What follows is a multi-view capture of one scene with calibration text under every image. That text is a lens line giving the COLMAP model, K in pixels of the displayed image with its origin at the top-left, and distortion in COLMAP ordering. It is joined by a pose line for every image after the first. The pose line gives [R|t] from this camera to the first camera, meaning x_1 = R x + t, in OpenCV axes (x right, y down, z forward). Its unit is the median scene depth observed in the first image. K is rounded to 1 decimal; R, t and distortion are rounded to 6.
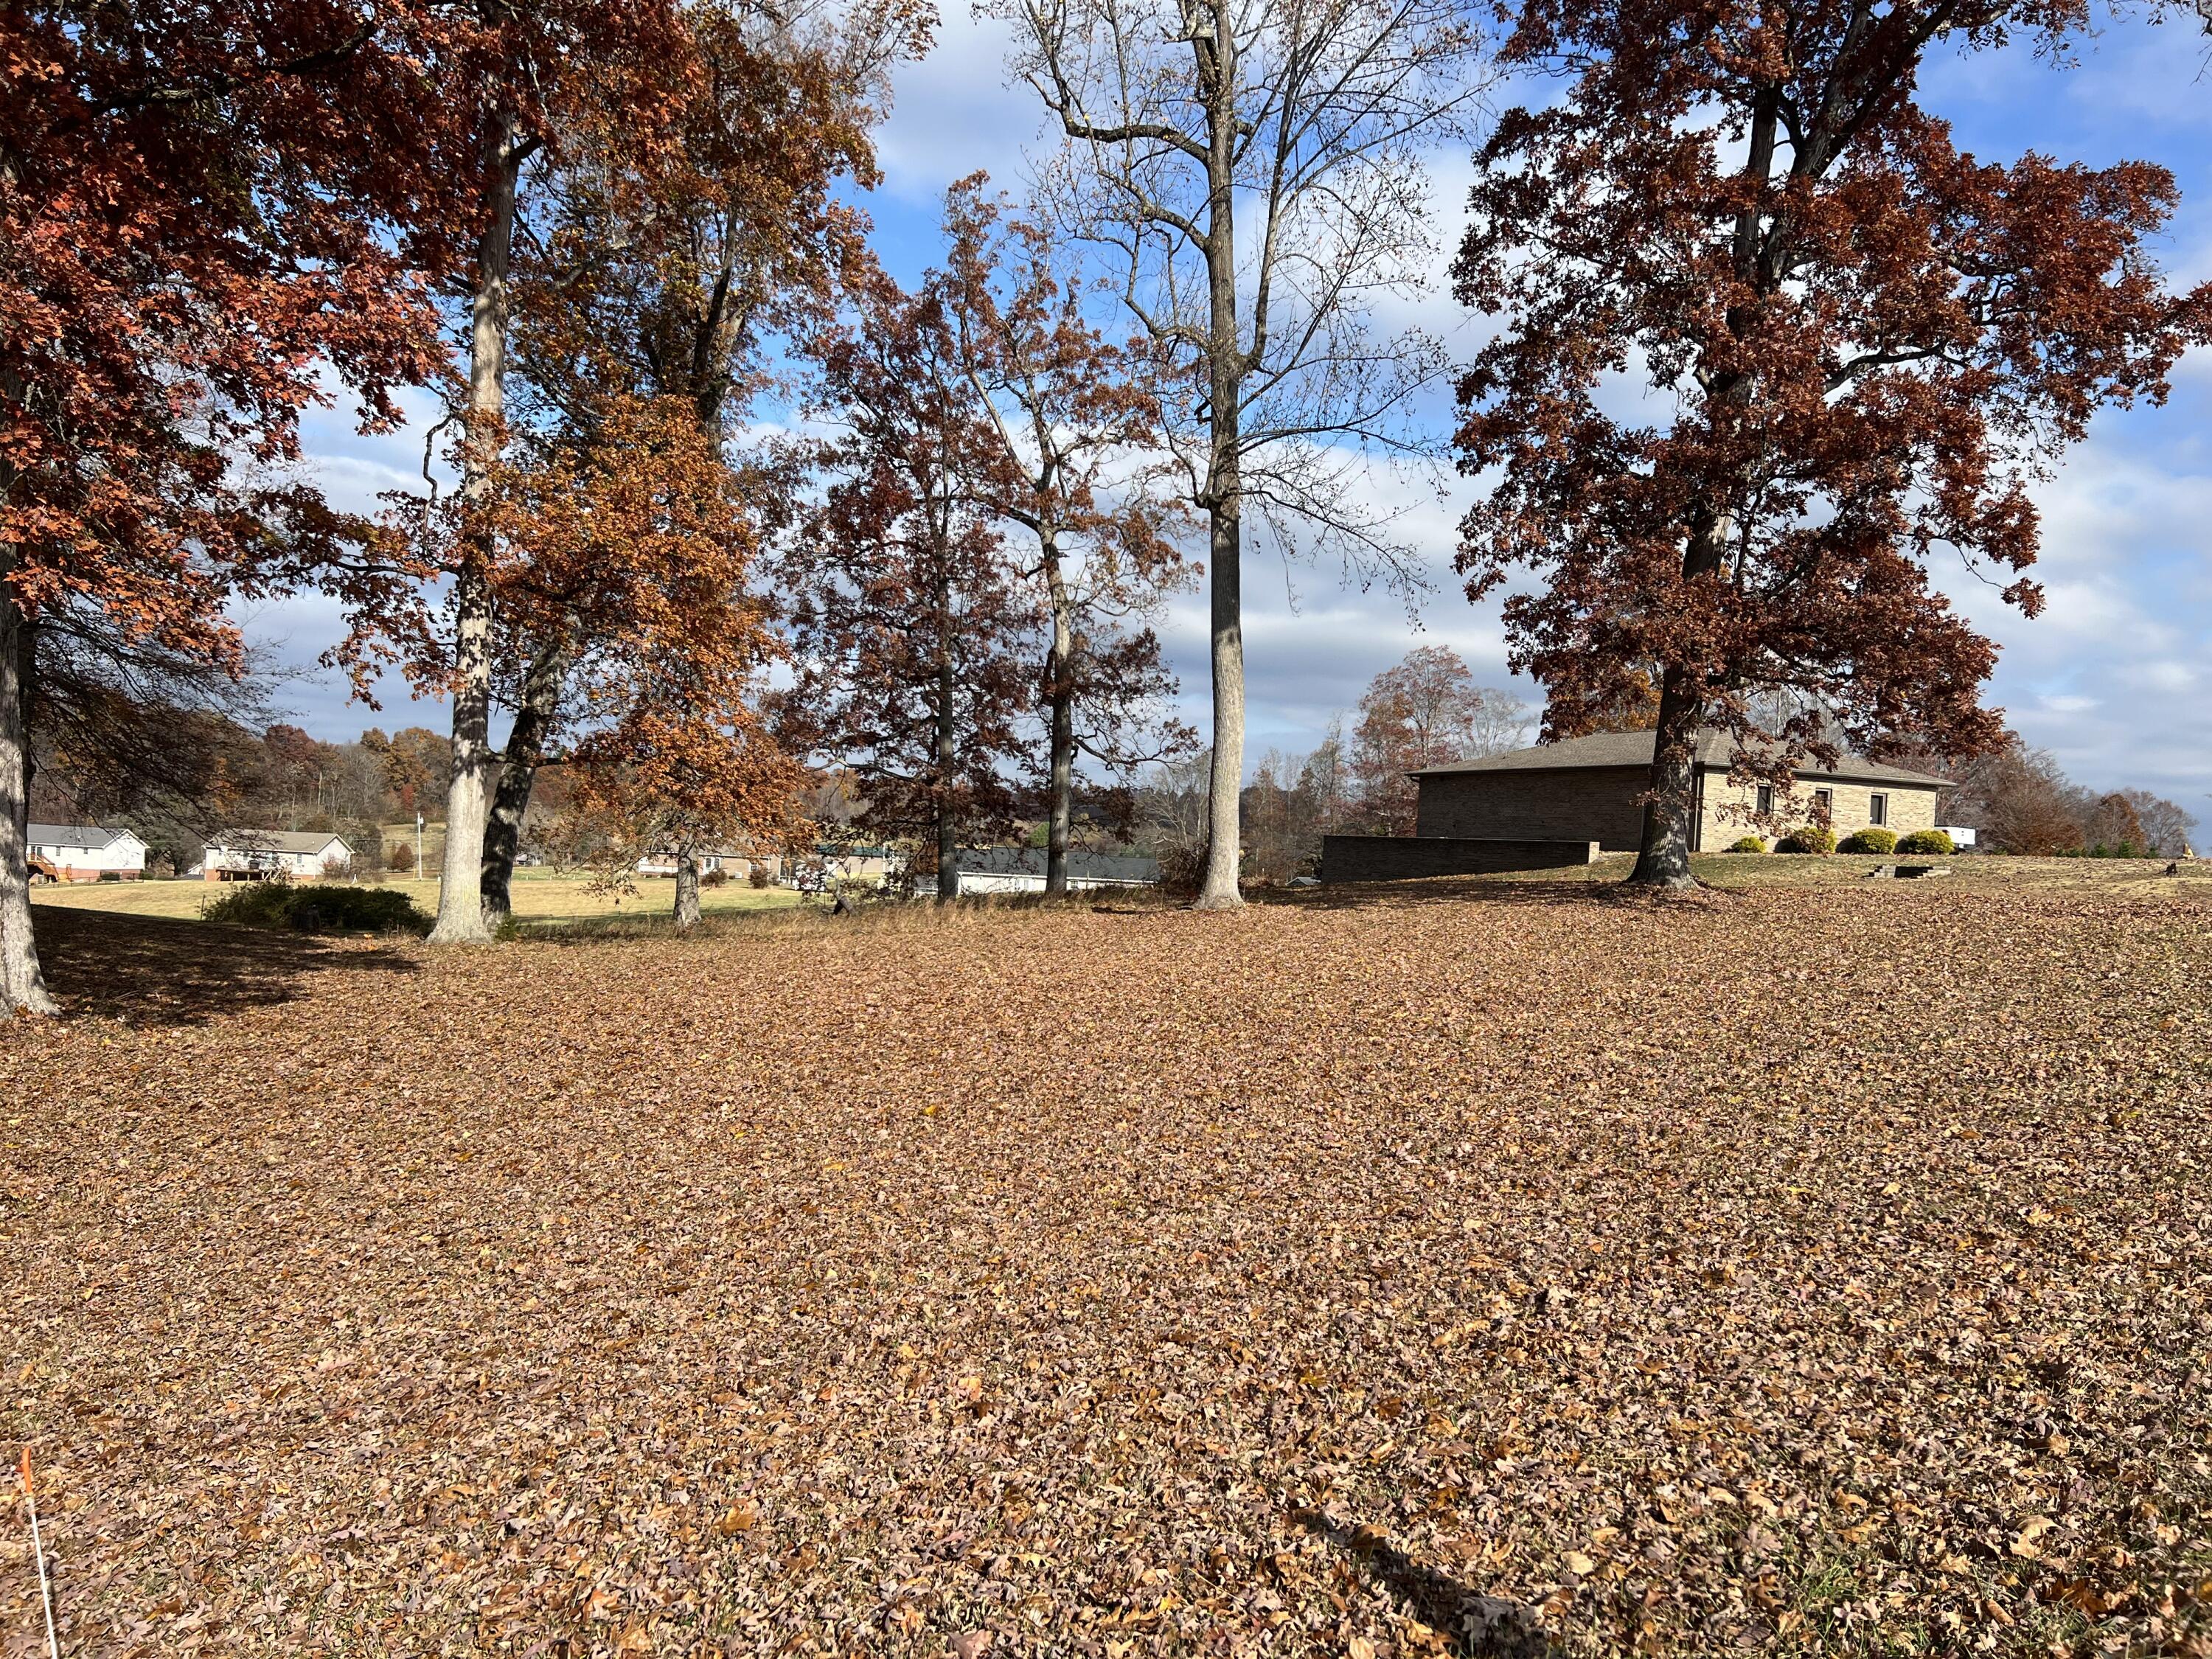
lens RADIAL K [[1672.8, 0, 1120.2], [0, 1672.8, 844.2], [0, 0, 1]] dist [0.044226, -0.039894]
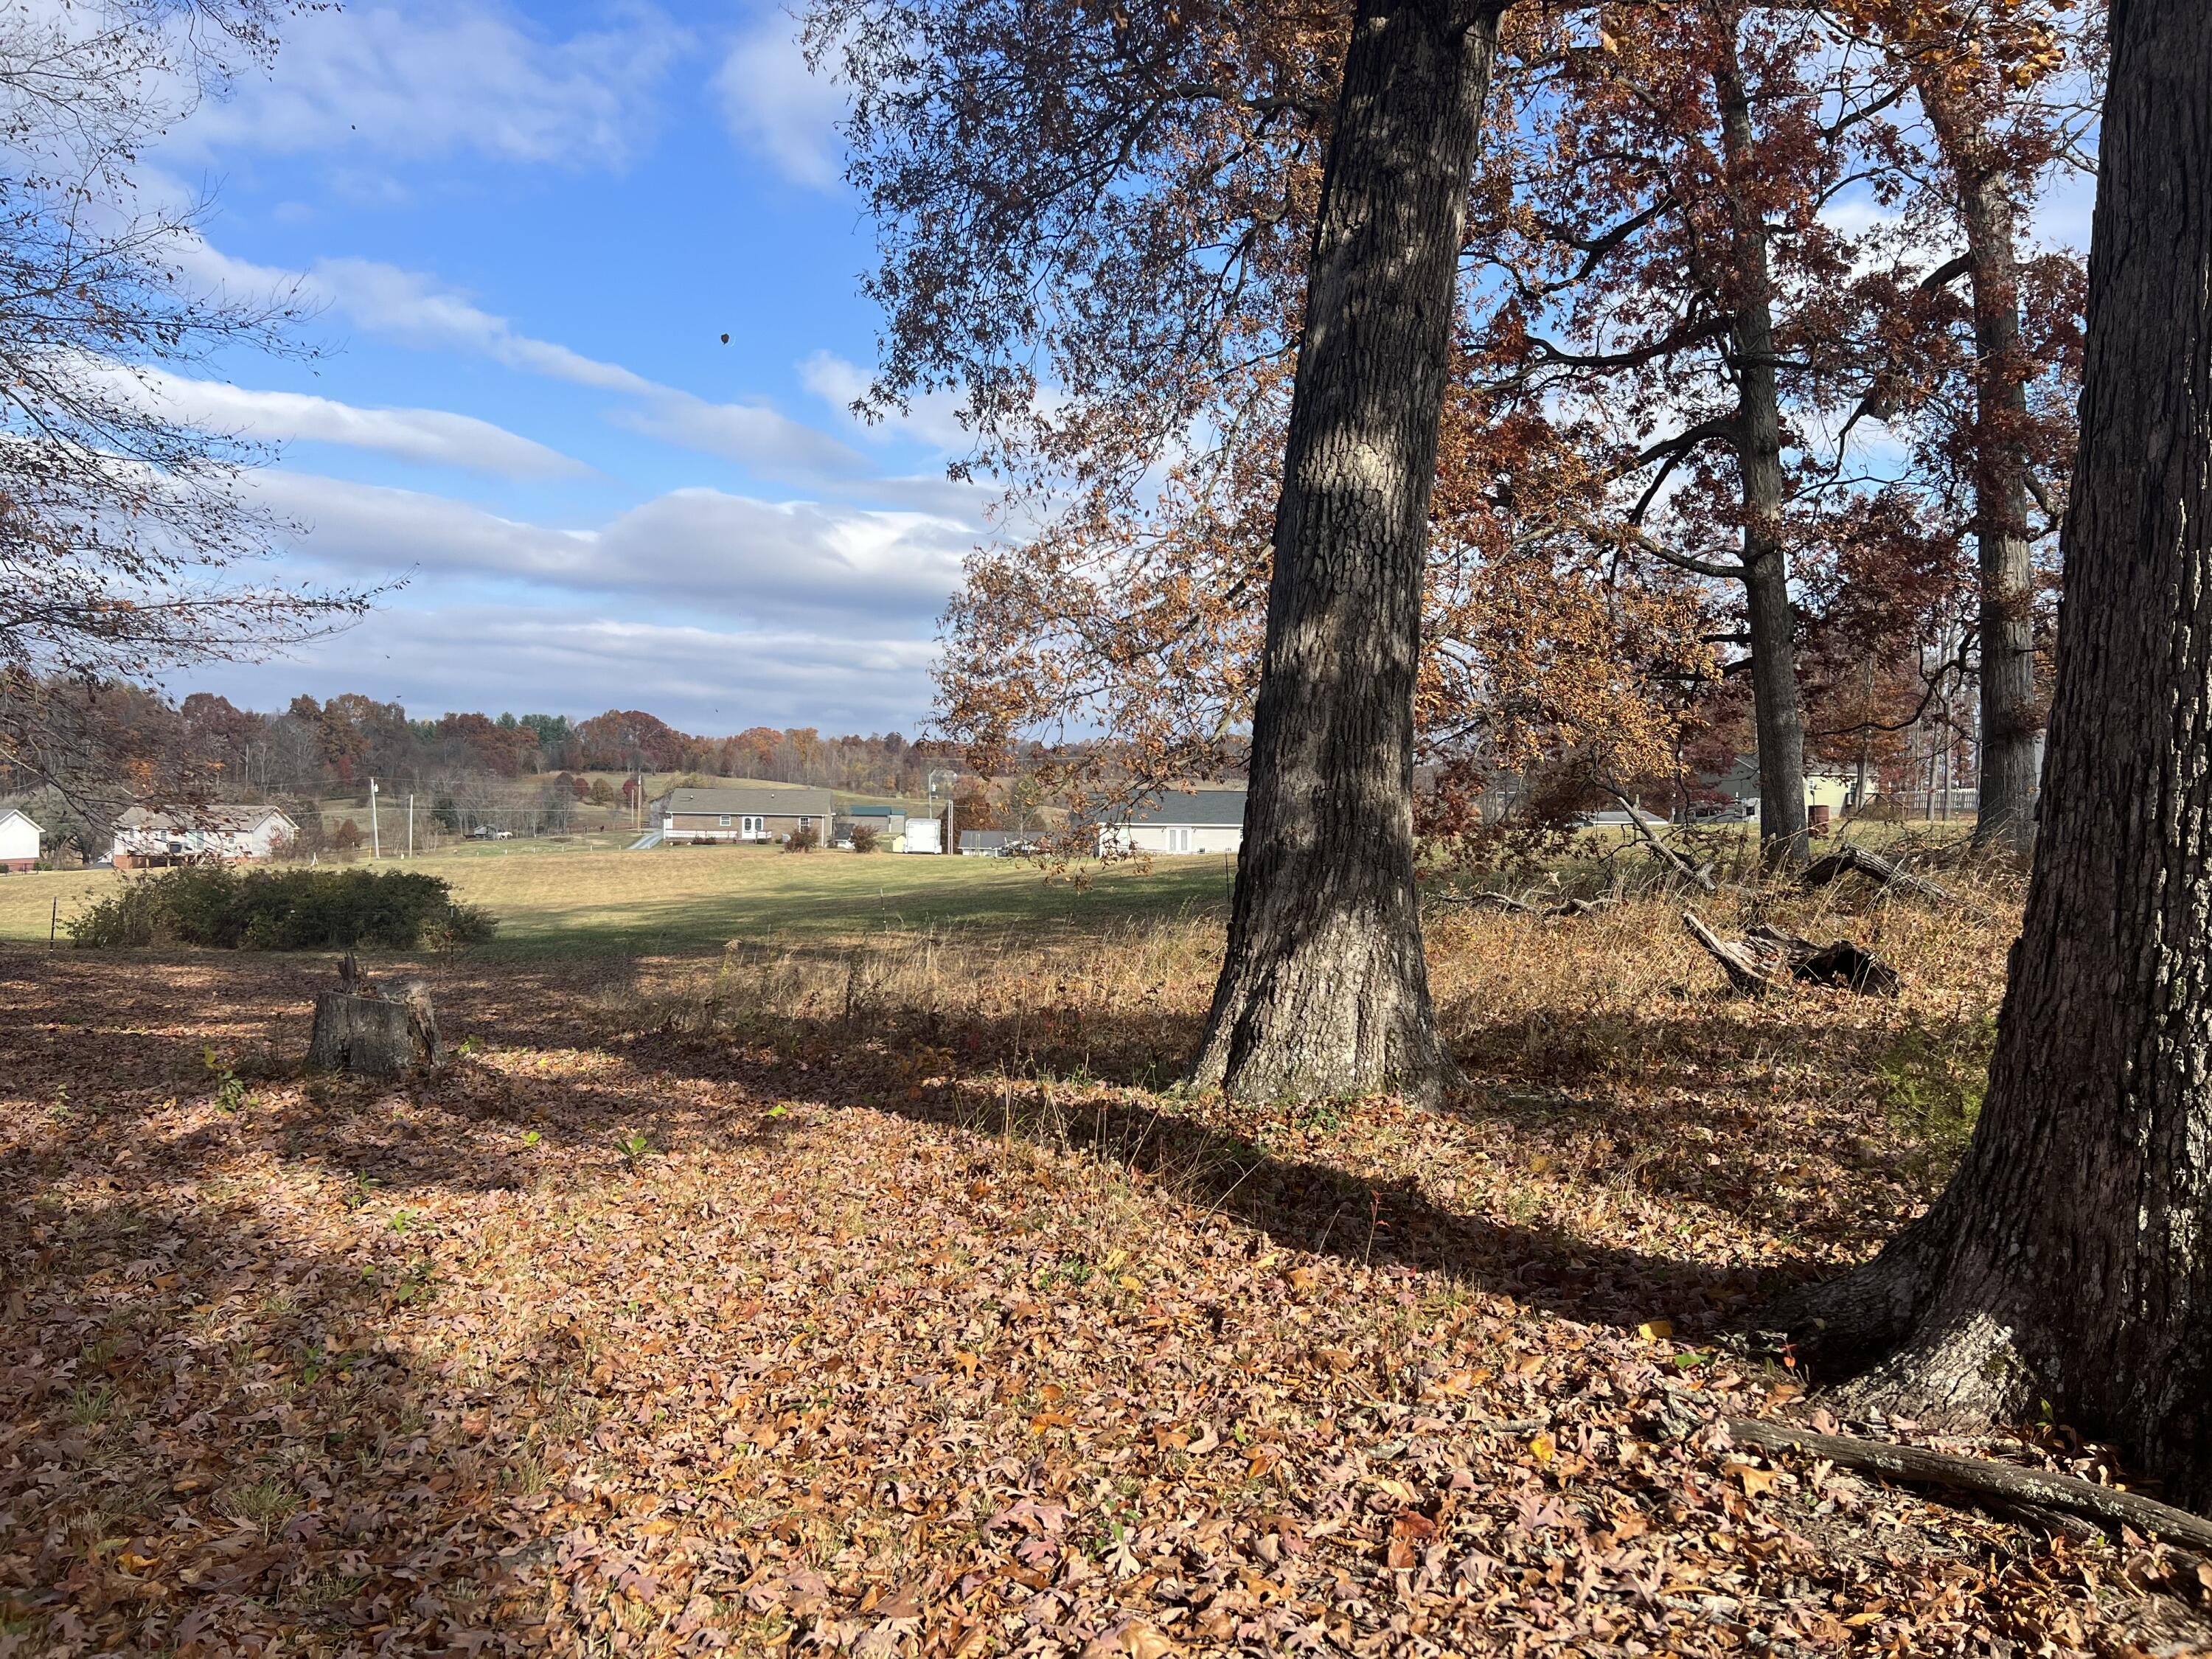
lens RADIAL K [[1672.8, 0, 1107.8], [0, 1672.8, 846.9], [0, 0, 1]] dist [0.044226, -0.039894]
pose [[0.998849, -0.039199, 0.027651, -0.249436], [0.038349, 0.998795, 0.030626, 0.011815], [-0.028818, -0.029530, 0.999148, 0.497483]]
